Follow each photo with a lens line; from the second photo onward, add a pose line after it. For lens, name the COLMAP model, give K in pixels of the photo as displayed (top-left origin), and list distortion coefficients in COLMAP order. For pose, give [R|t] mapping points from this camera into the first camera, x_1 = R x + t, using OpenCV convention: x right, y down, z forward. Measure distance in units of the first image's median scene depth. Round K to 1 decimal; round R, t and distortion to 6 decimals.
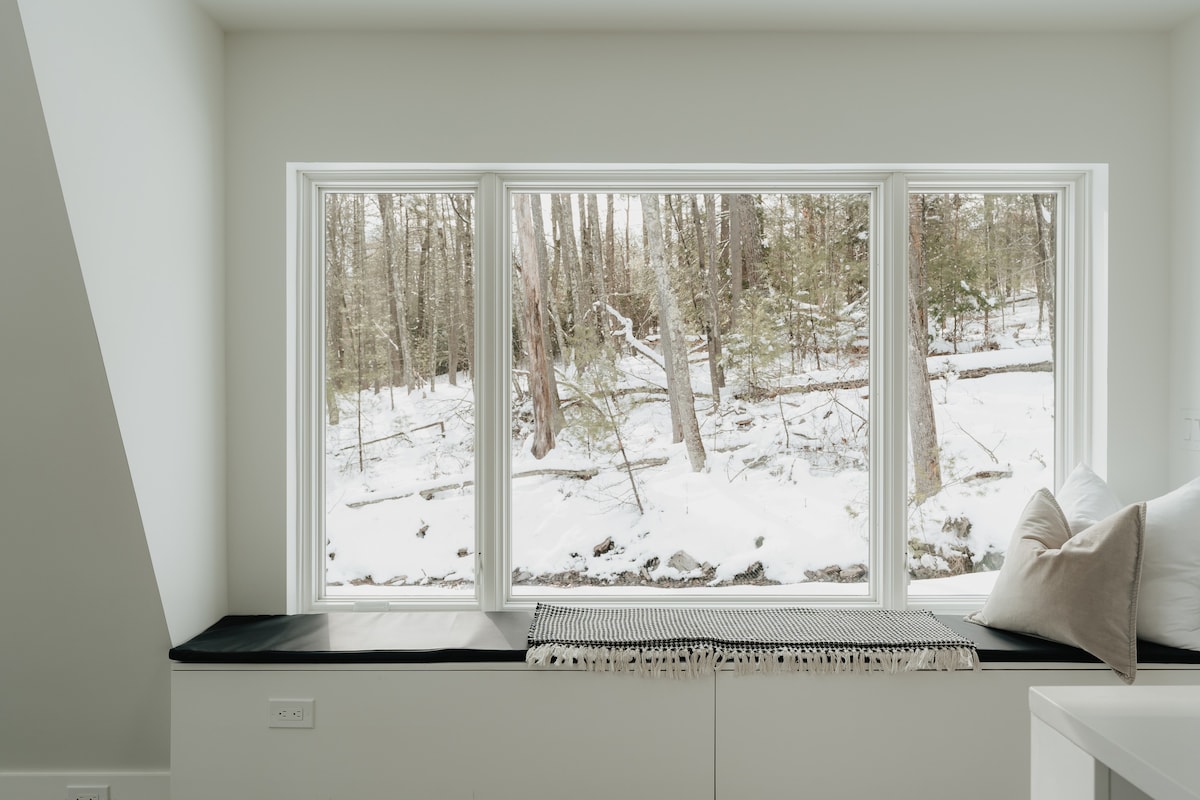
lens RADIAL K [[906.1, 0, 574.0], [0, 906.1, 397.5], [0, 0, 1]] dist [-0.008734, -0.009168]
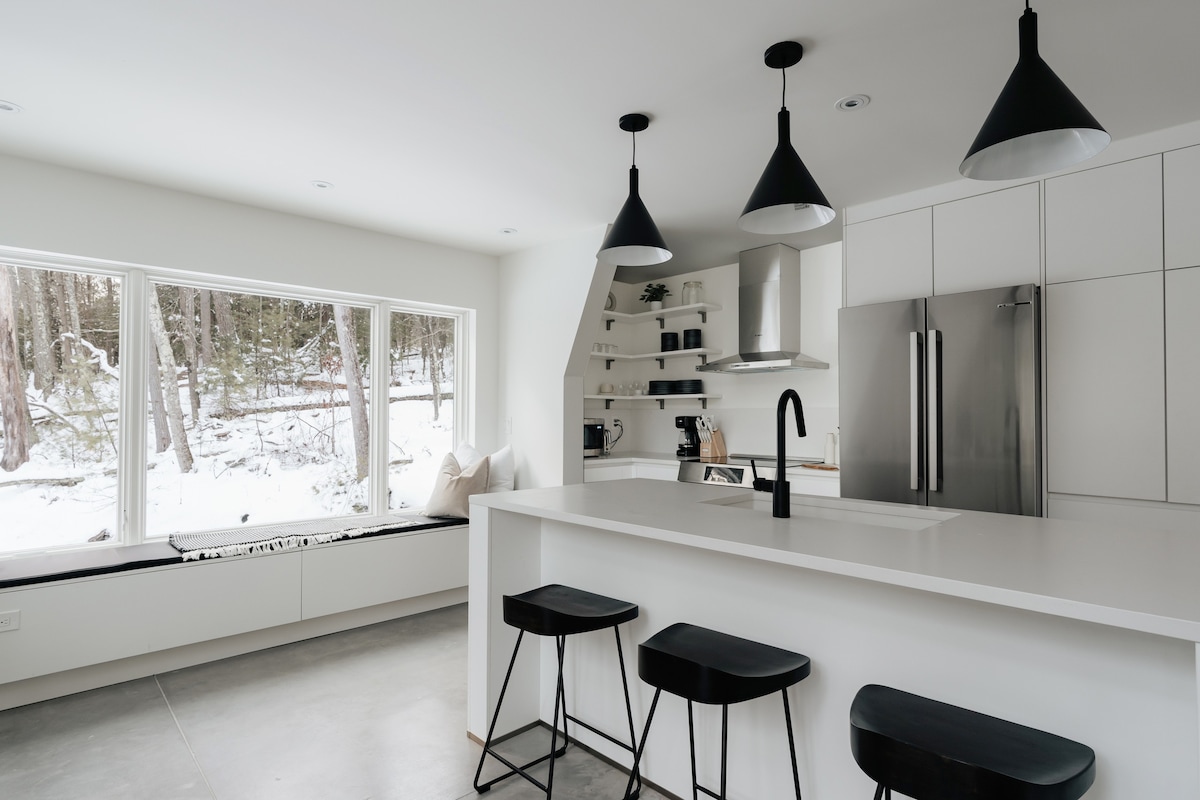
lens RADIAL K [[646.9, 0, 610.1], [0, 646.9, 403.3], [0, 0, 1]] dist [-0.020026, 0.012451]
pose [[0.719686, 0.012744, 0.694183, -0.058160], [0.003004, 0.999765, -0.021468, 0.003073], [-0.694293, 0.017536, 0.719479, -0.080723]]
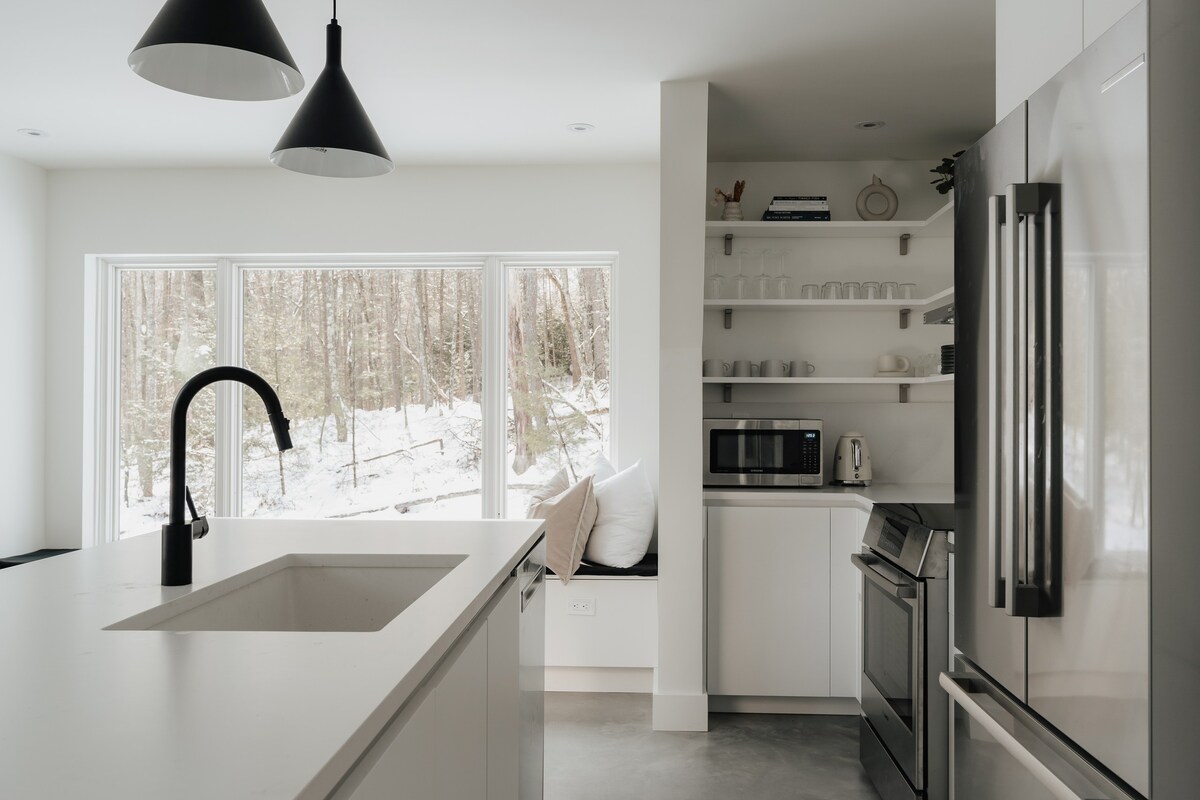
lens RADIAL K [[1022.3, 0, 598.6], [0, 1022.3, 398.4], [0, 0, 1]] dist [0.020029, -0.004878]
pose [[0.997187, 0.001847, -0.074935, 0.139829], [-0.003261, 0.999819, -0.018749, 0.003352], [0.074886, 0.018941, 0.997012, -0.138153]]
